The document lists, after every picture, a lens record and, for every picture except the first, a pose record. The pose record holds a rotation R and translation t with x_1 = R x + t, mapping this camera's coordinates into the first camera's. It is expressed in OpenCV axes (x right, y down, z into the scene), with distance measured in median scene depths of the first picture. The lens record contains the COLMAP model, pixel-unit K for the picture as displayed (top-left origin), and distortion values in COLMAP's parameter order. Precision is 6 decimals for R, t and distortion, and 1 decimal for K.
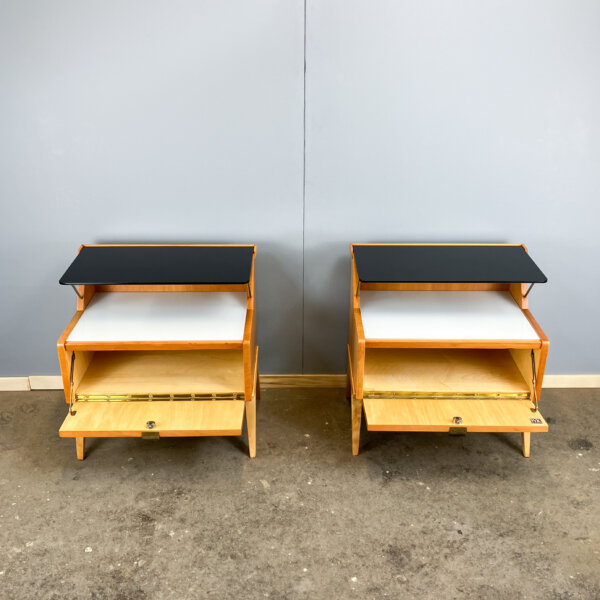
lens RADIAL K [[763.0, 0, 298.7], [0, 763.0, 344.4], [0, 0, 1]] dist [-0.005649, 0.000000]
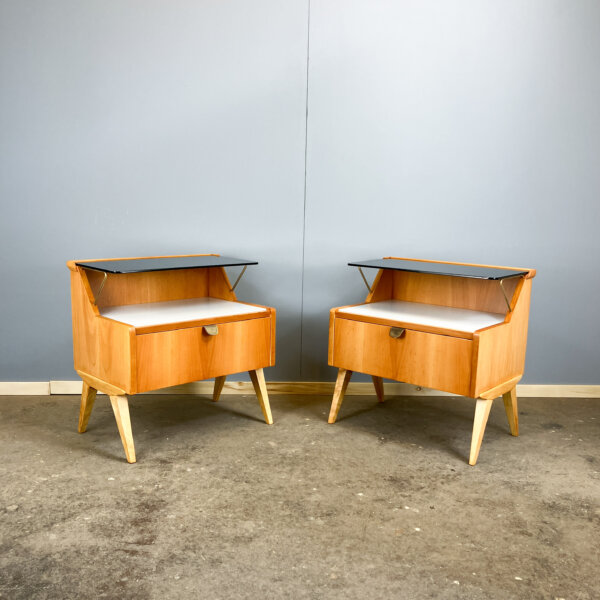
lens RADIAL K [[731.0, 0, 301.4], [0, 731.0, 300.9], [0, 0, 1]] dist [-0.004370, 0.000000]
pose [[0.998737, 0.013916, 0.048282, -0.060549], [0.002219, 0.947732, -0.319058, 0.350936], [-0.050199, 0.318763, 0.946504, -0.061832]]
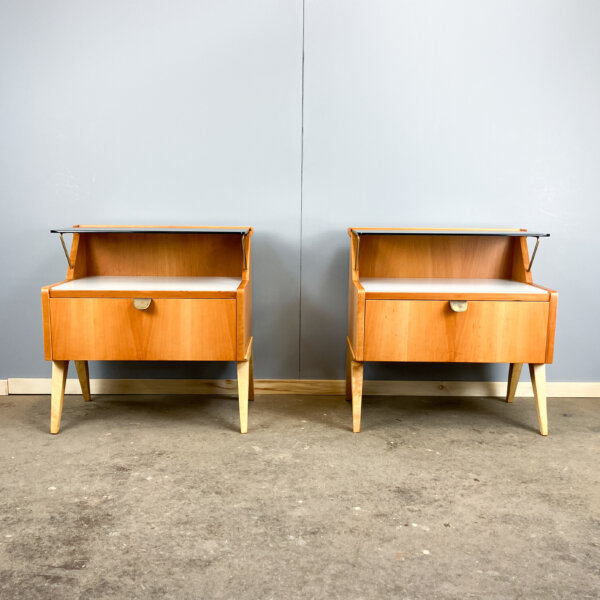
lens RADIAL K [[763.0, 0, 300.1], [0, 763.0, 336.9], [0, 0, 1]] dist [-0.005649, 0.000000]
pose [[0.999973, 0.006730, 0.003004, 0.003862], [-0.005549, 0.955795, -0.293981, 0.349119], [-0.004850, 0.293957, 0.955806, 0.110494]]
